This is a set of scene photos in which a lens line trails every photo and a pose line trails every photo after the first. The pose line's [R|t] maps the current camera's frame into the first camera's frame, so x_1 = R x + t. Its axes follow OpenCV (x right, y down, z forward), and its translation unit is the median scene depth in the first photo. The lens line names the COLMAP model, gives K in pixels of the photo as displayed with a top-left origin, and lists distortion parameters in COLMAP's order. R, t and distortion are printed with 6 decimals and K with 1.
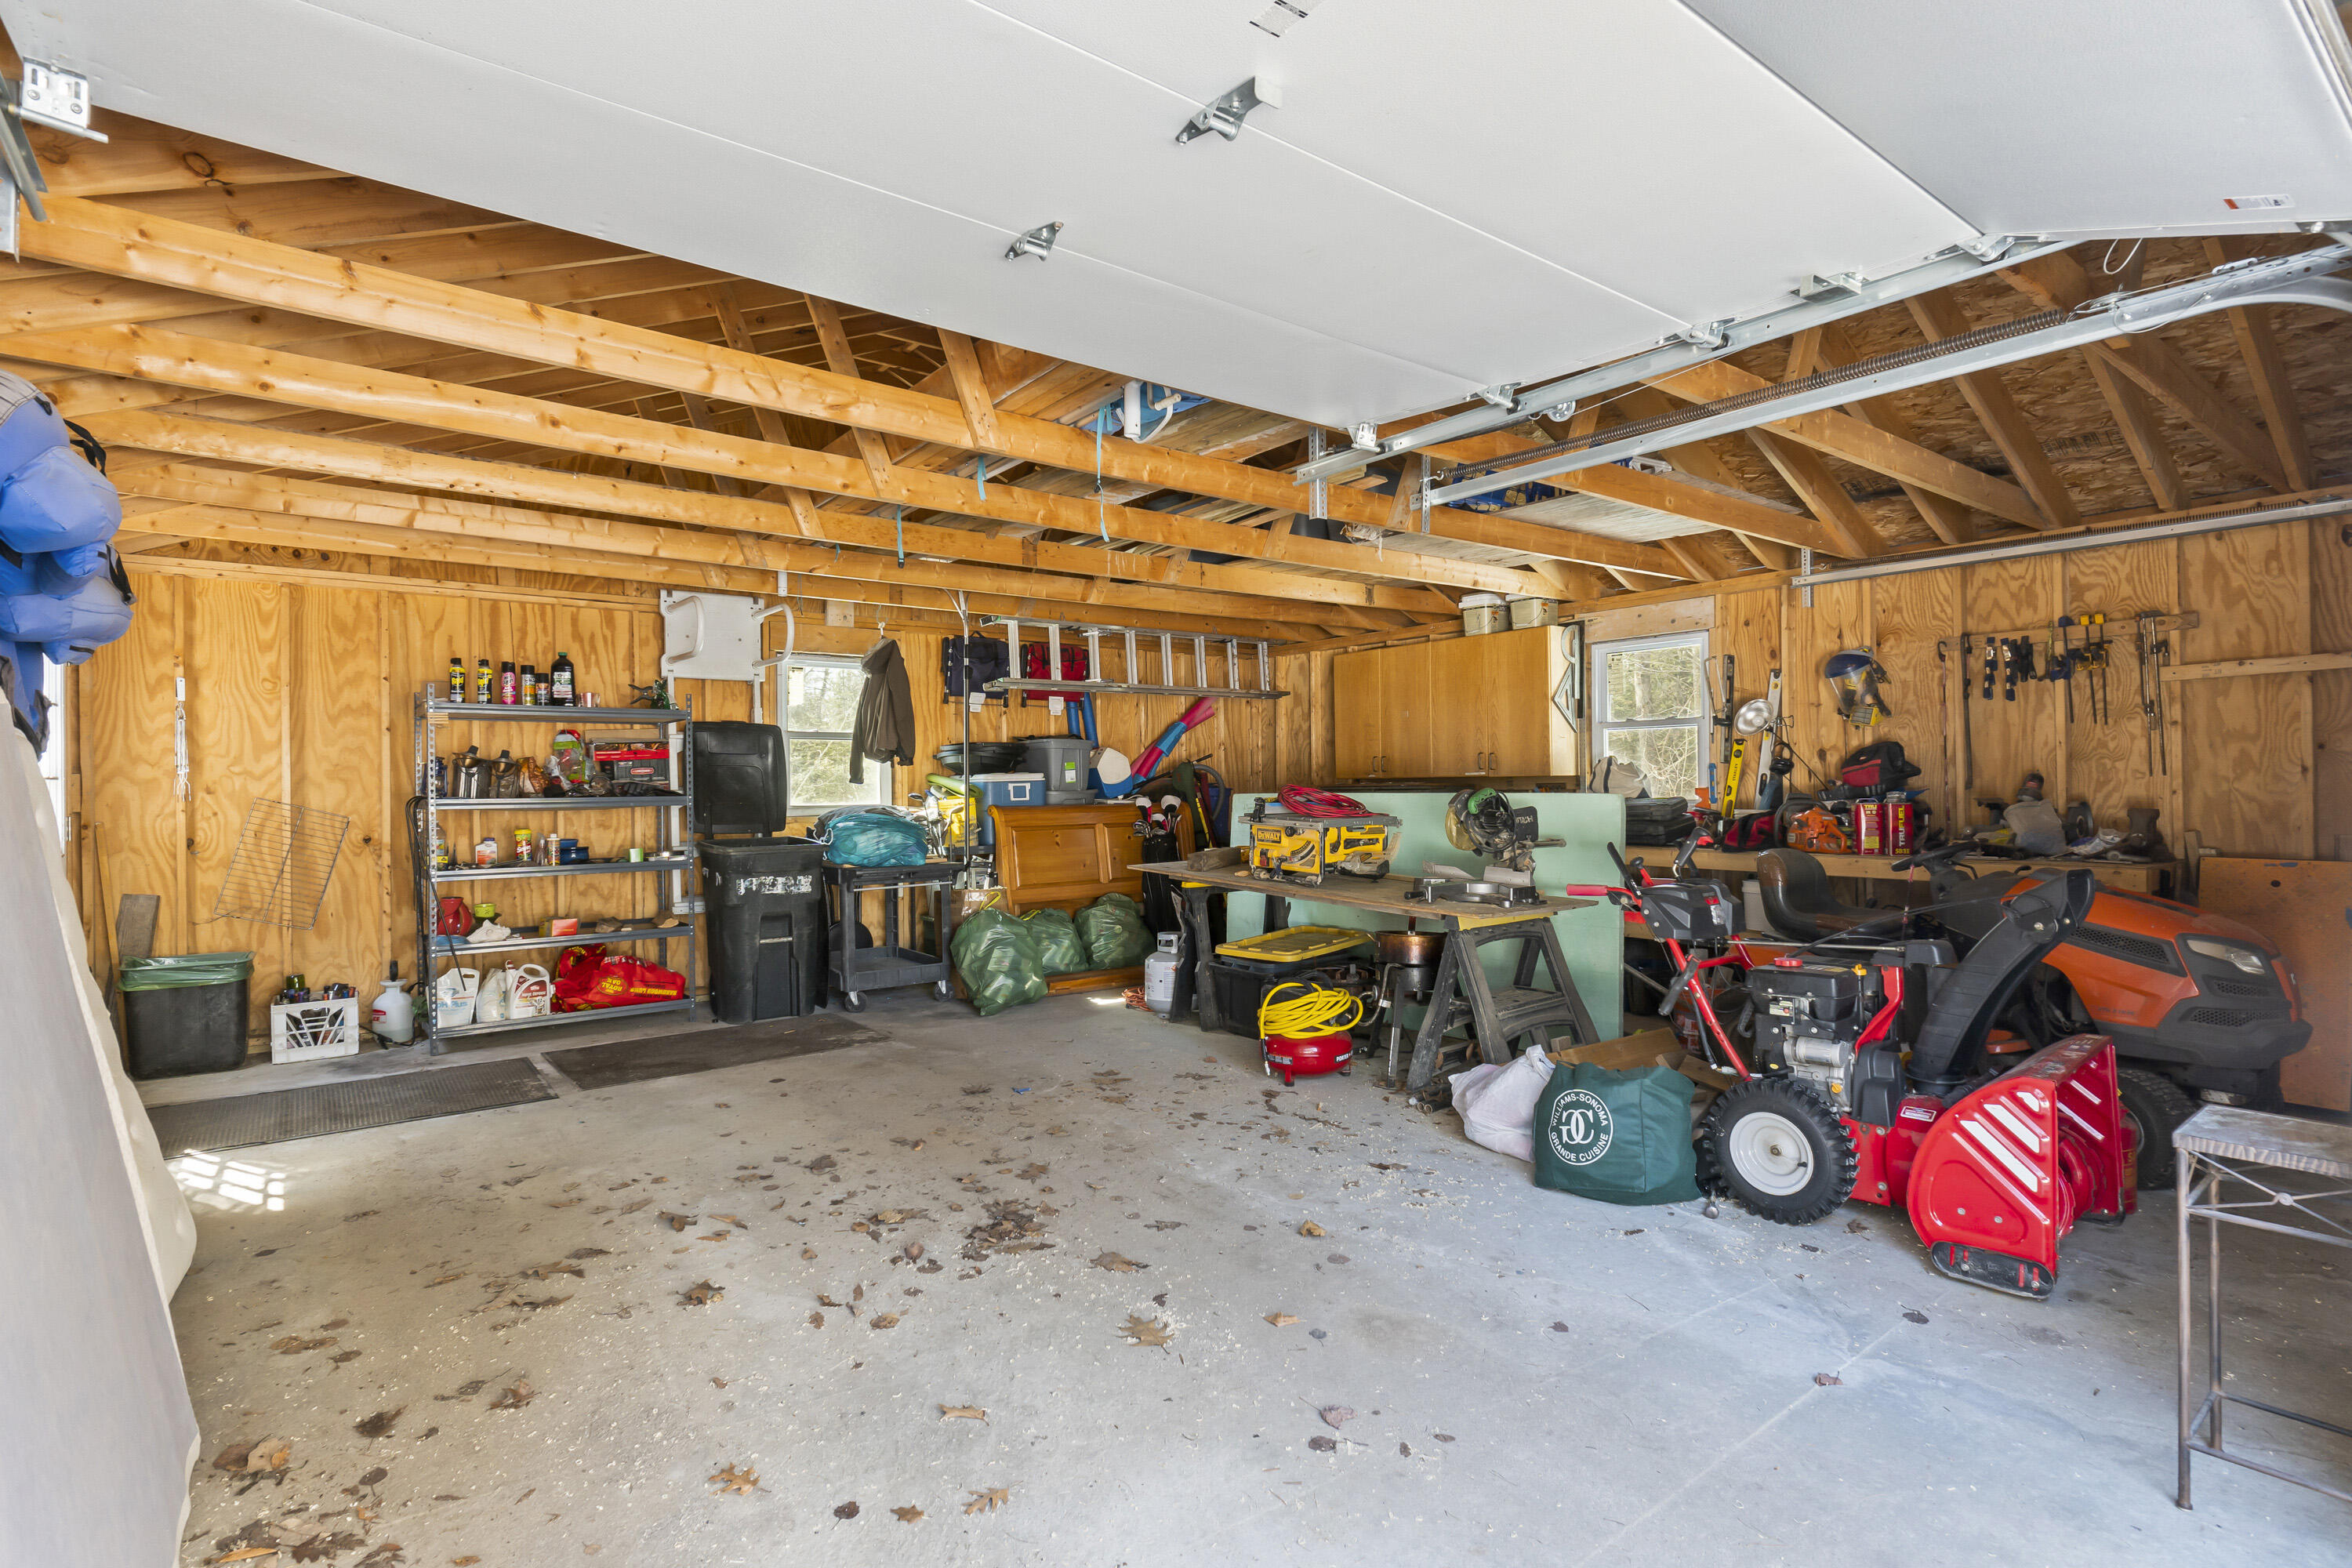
lens RADIAL K [[1142.2, 0, 1178.5], [0, 1142.2, 785.8], [0, 0, 1]] dist [-0.000938, -0.000136]
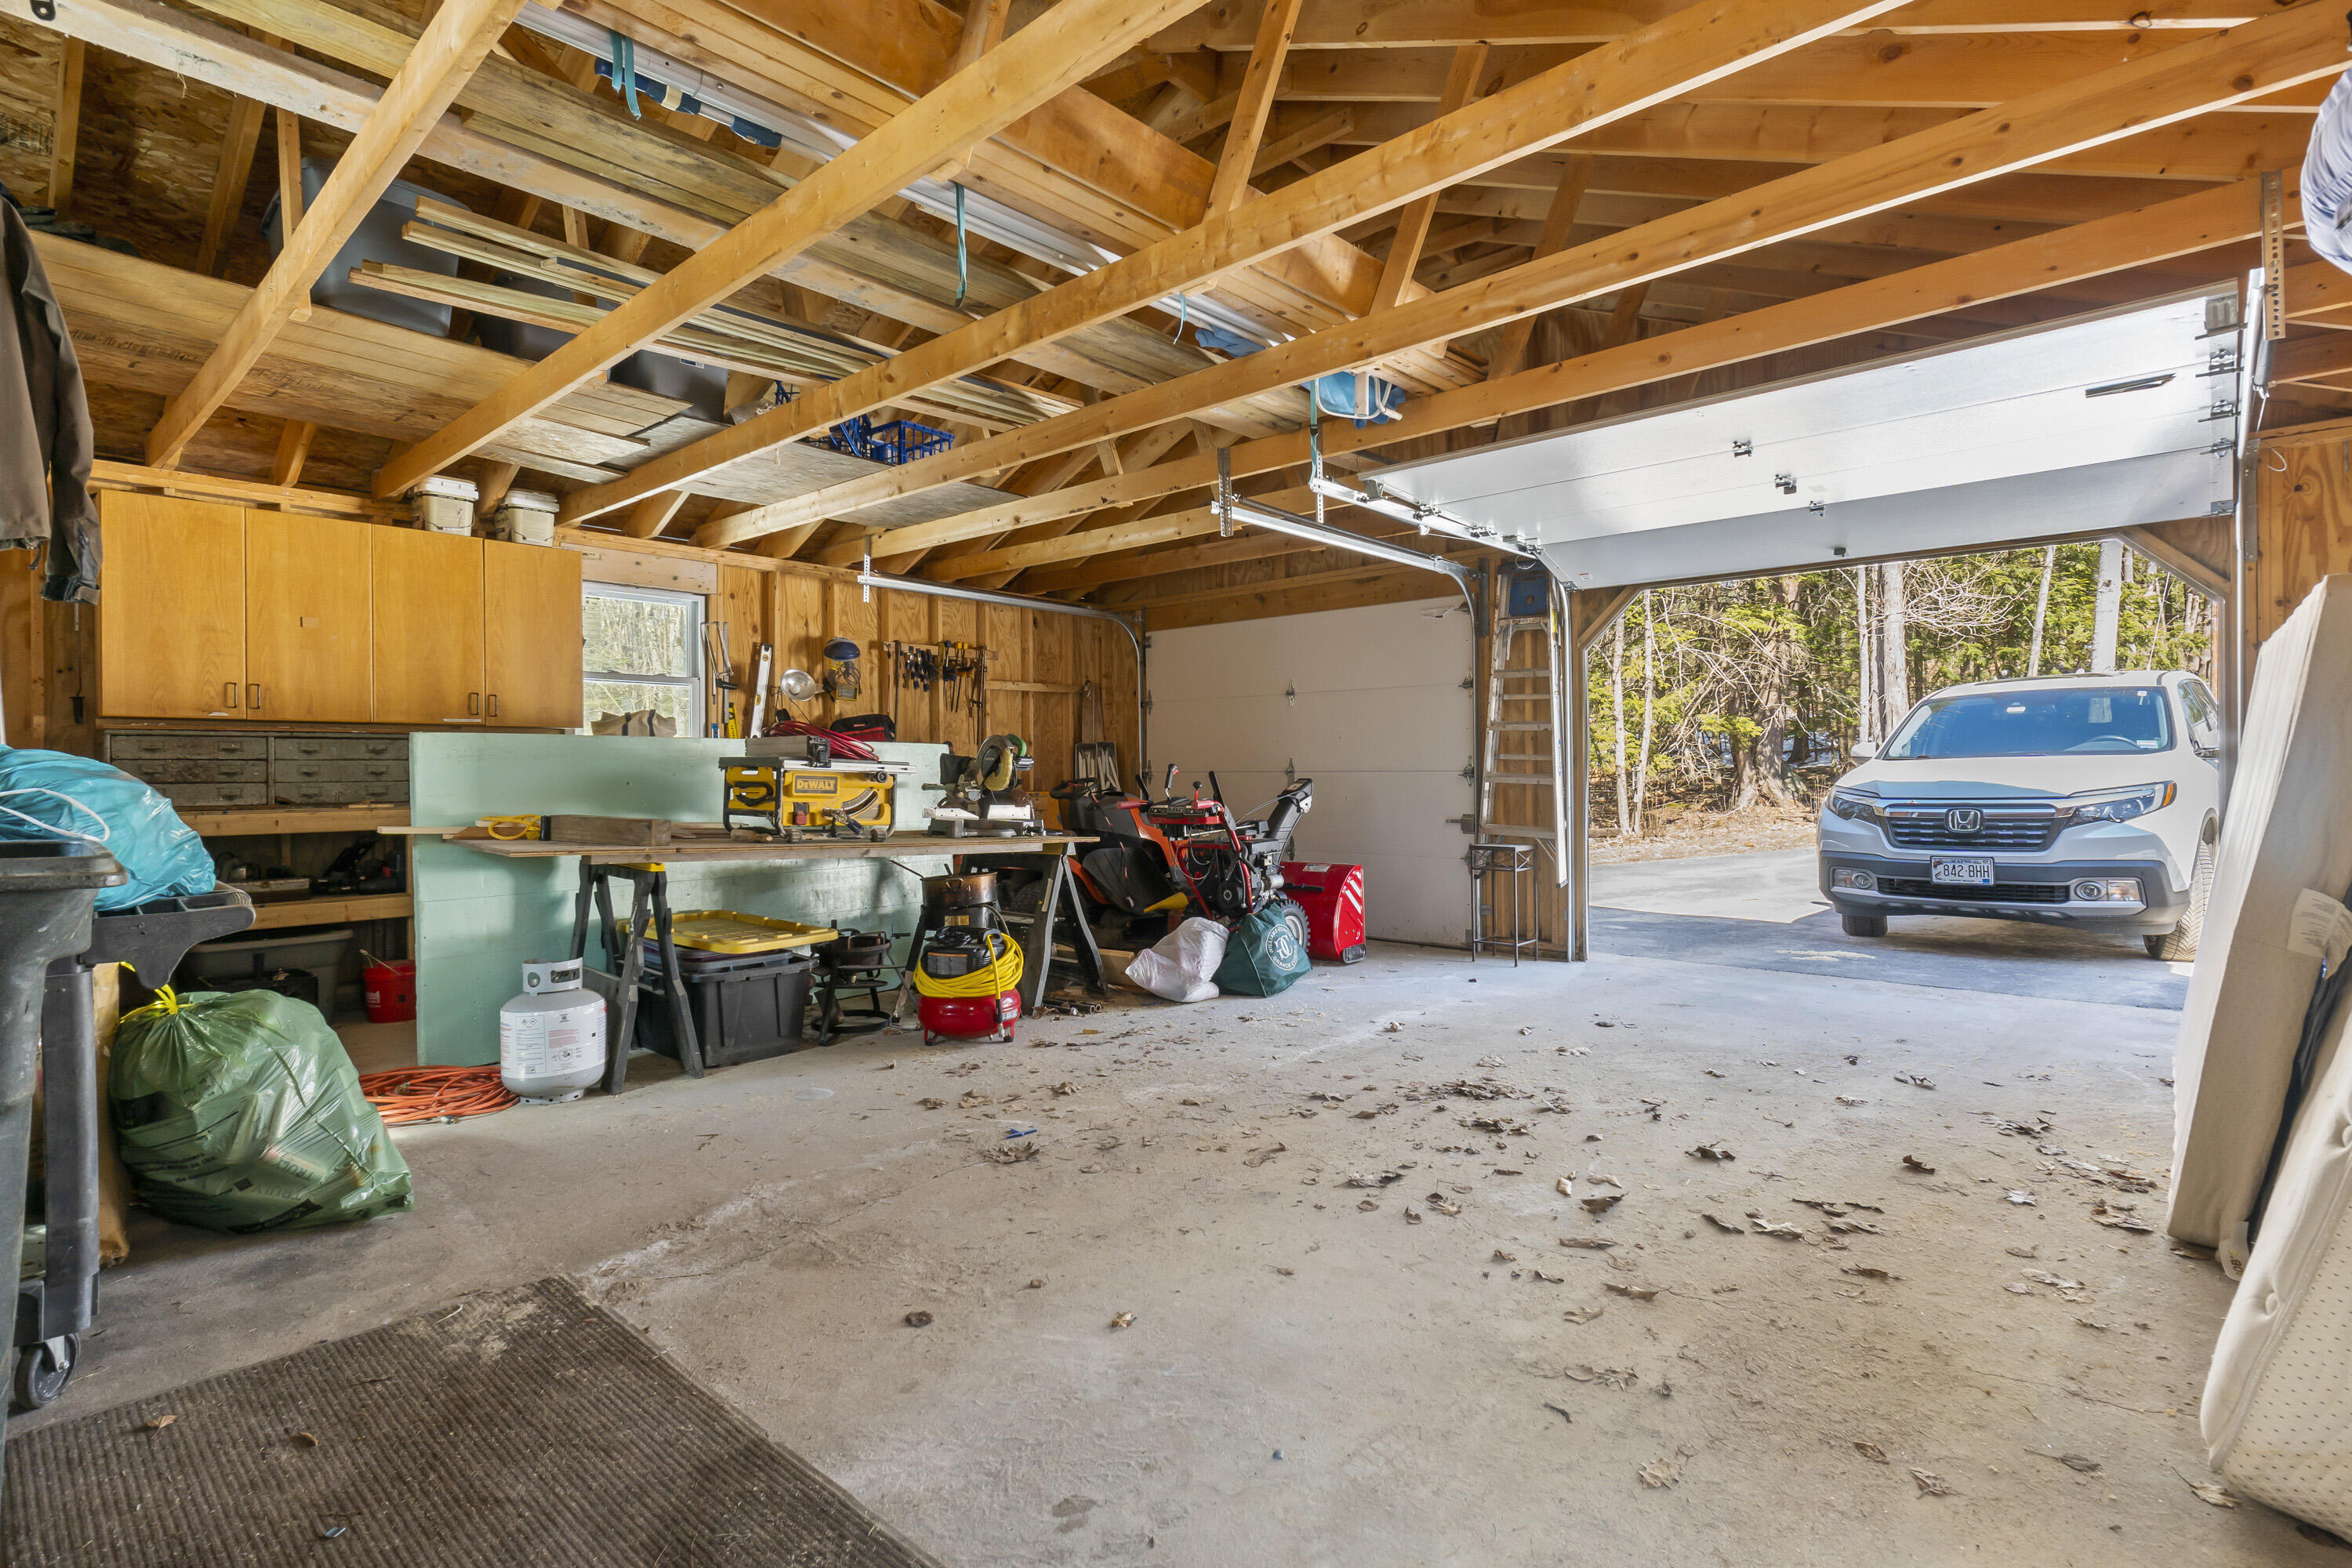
lens RADIAL K [[1142.2, 0, 1177.2], [0, 1142.2, 778.3], [0, 0, 1]] dist [-0.000938, -0.000136]
pose [[-0.180803, 0.004494, 0.983509, -1.096733], [0.004741, 0.999982, -0.003698, 0.063729], [-0.983508, 0.003994, -0.180821, 1.322334]]
